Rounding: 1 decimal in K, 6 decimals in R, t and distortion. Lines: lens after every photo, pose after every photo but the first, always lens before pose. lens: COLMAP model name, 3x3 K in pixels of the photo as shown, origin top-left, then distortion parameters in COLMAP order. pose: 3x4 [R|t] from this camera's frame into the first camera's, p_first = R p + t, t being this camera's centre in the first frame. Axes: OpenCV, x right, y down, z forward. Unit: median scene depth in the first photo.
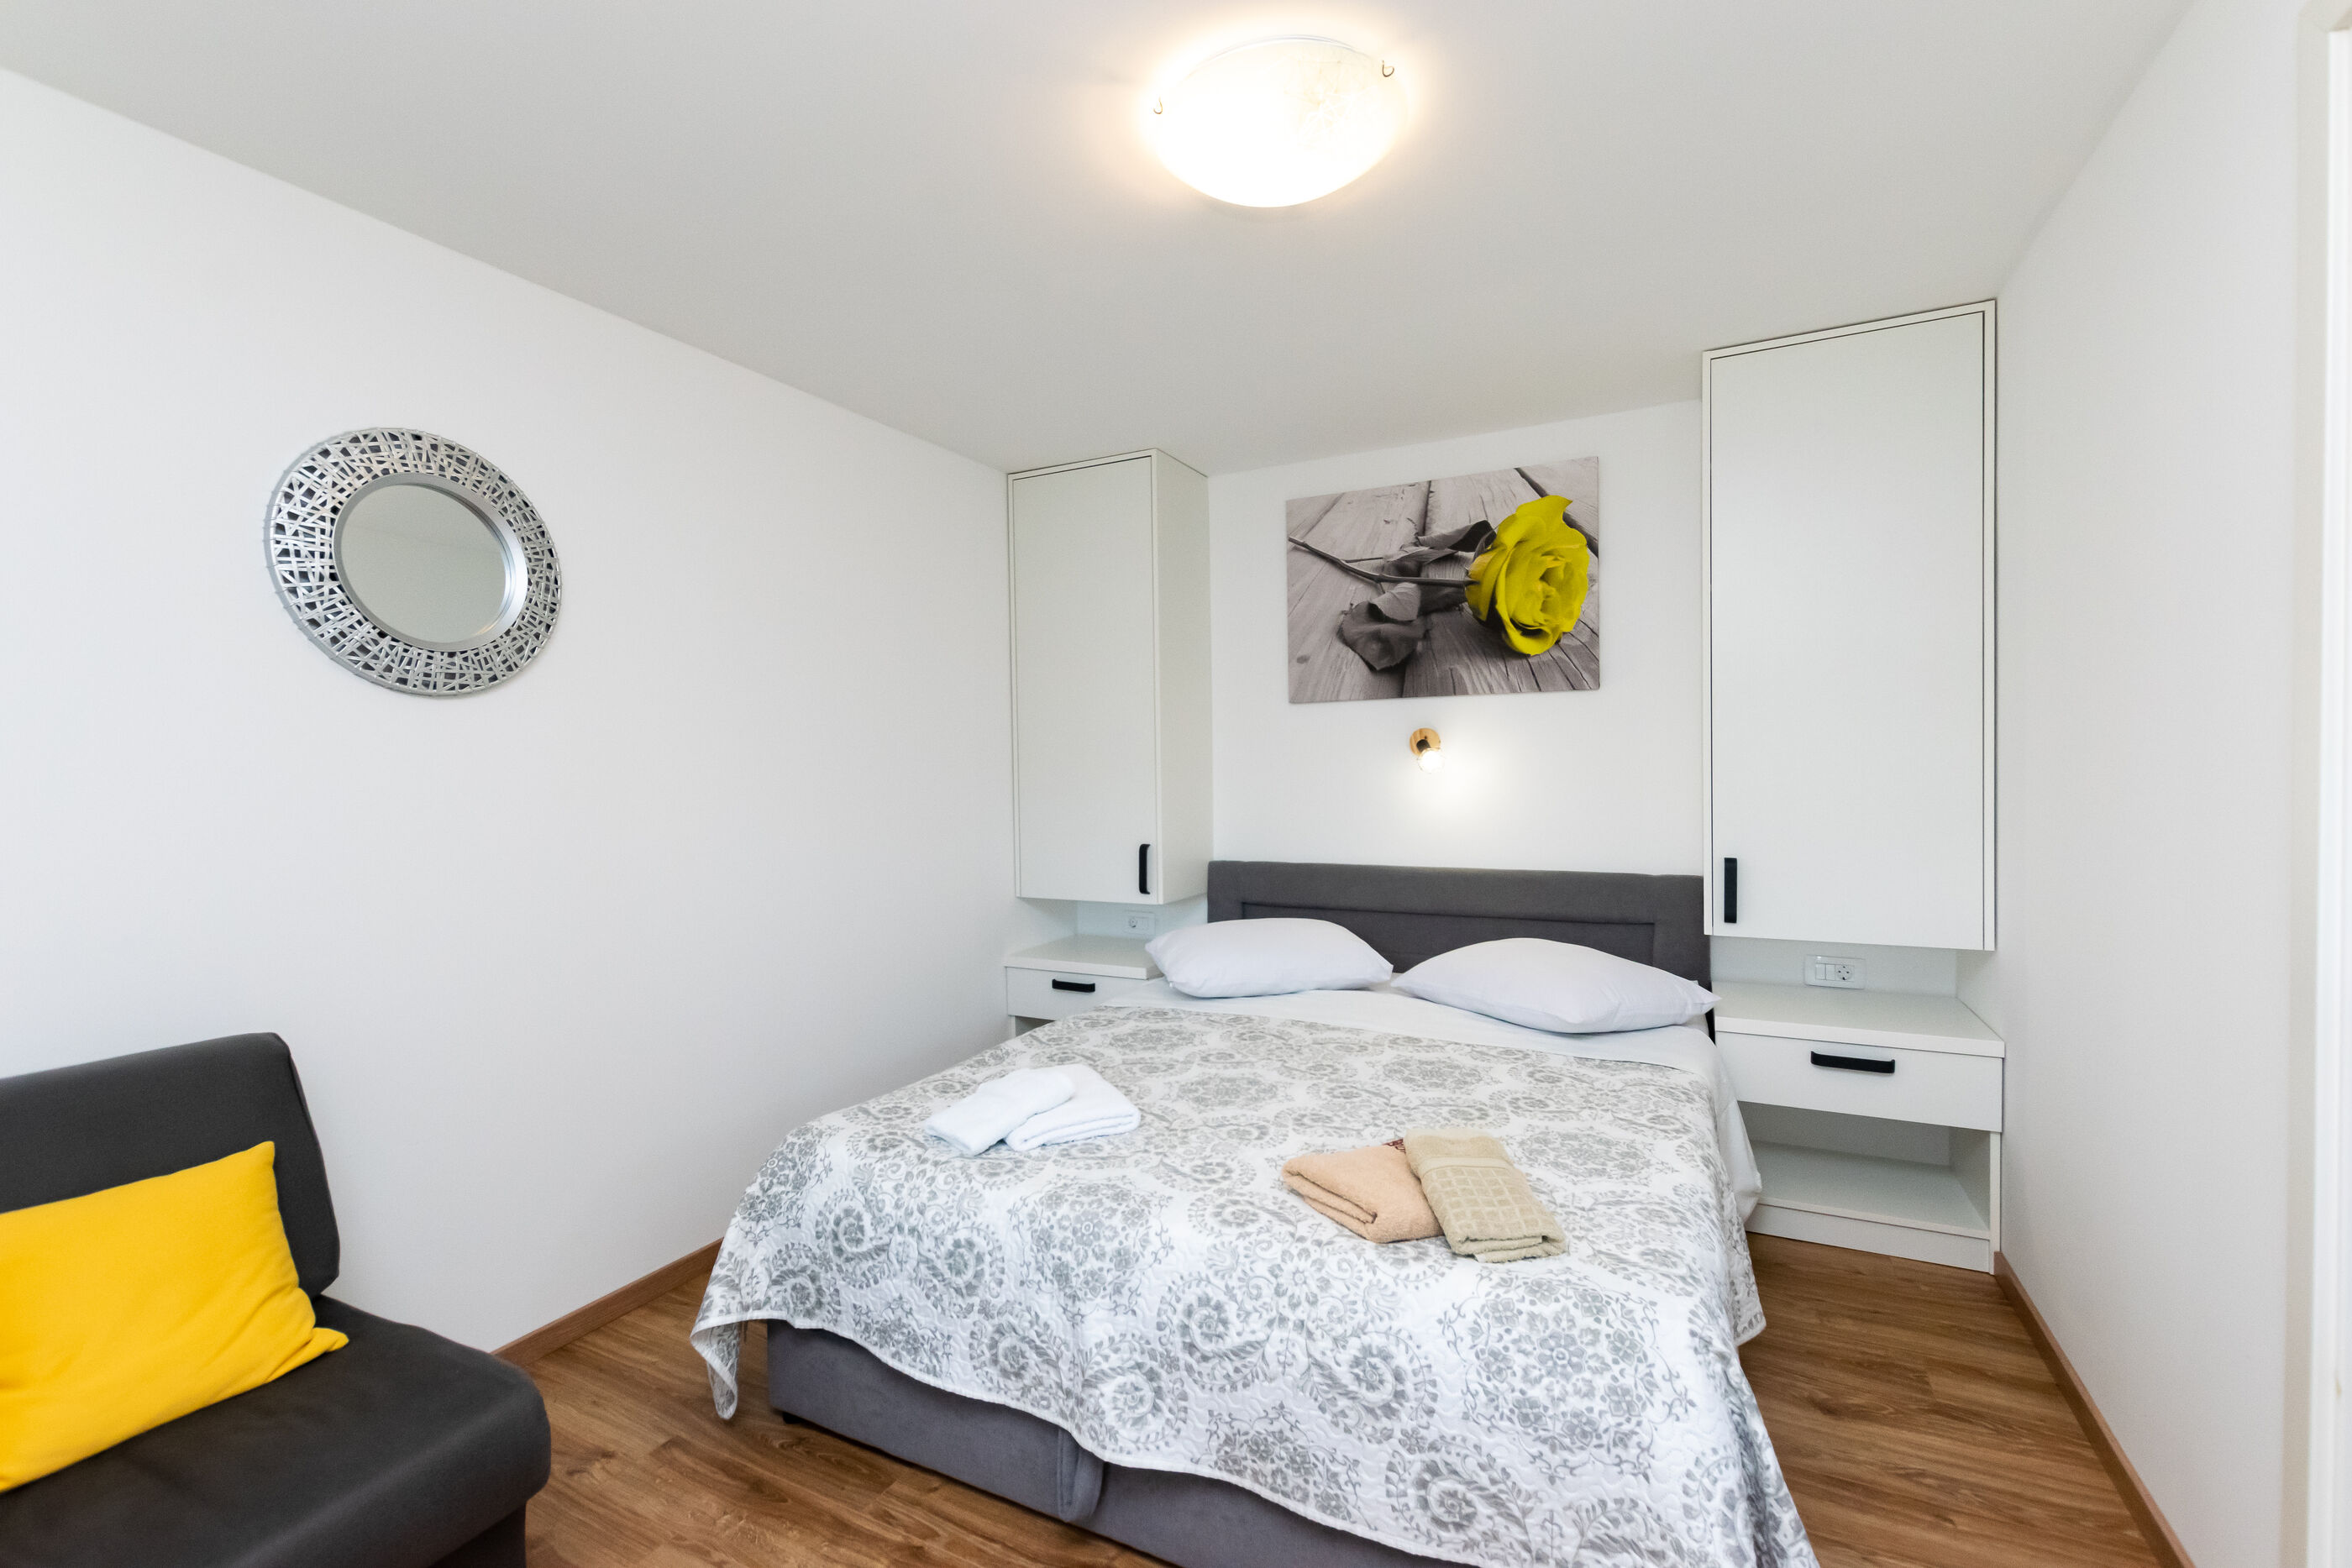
lens RADIAL K [[1021.9, 0, 1144.5], [0, 1021.9, 794.3], [0, 0, 1]] dist [0.007776, -0.000183]
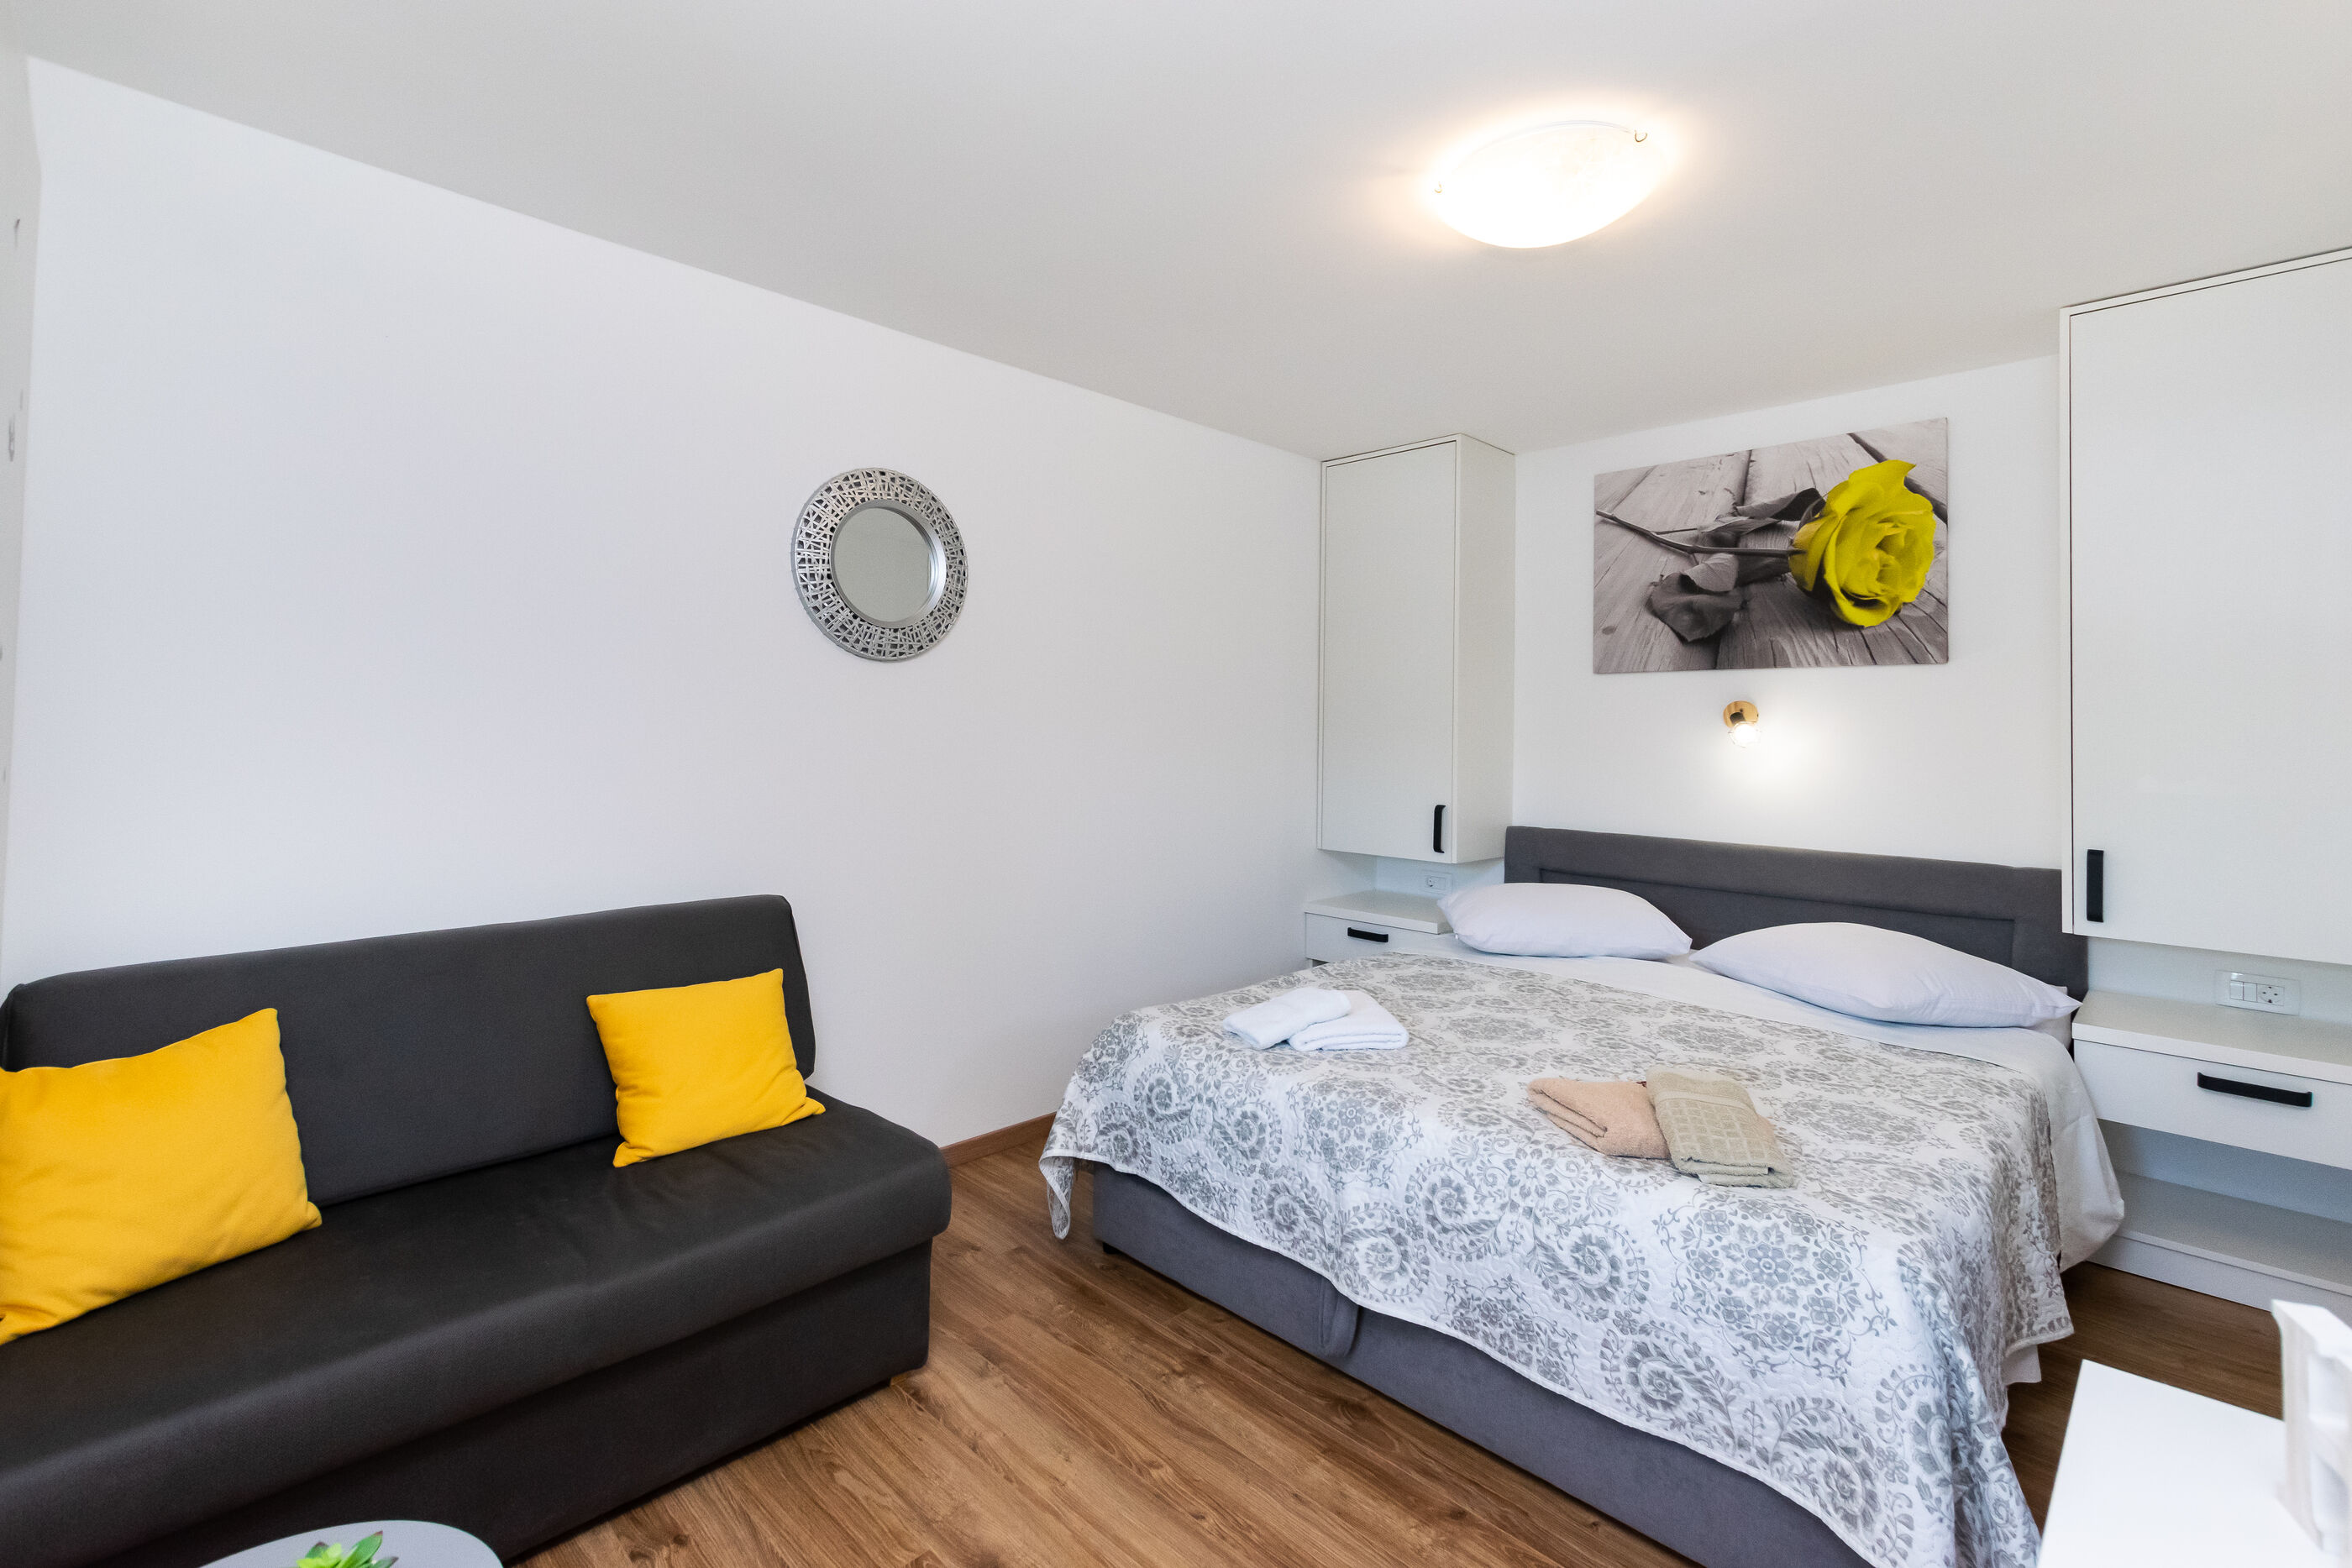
lens RADIAL K [[1029.1, 0, 1180.4], [0, 1029.1, 760.0], [0, 0, 1]] dist [0.010676, -0.004511]
pose [[0.962181, 0.037707, -0.269789, 0.059105], [-0.037377, 0.999281, 0.006361, 0.012036], [0.269835, 0.003964, 0.962898, -0.205012]]
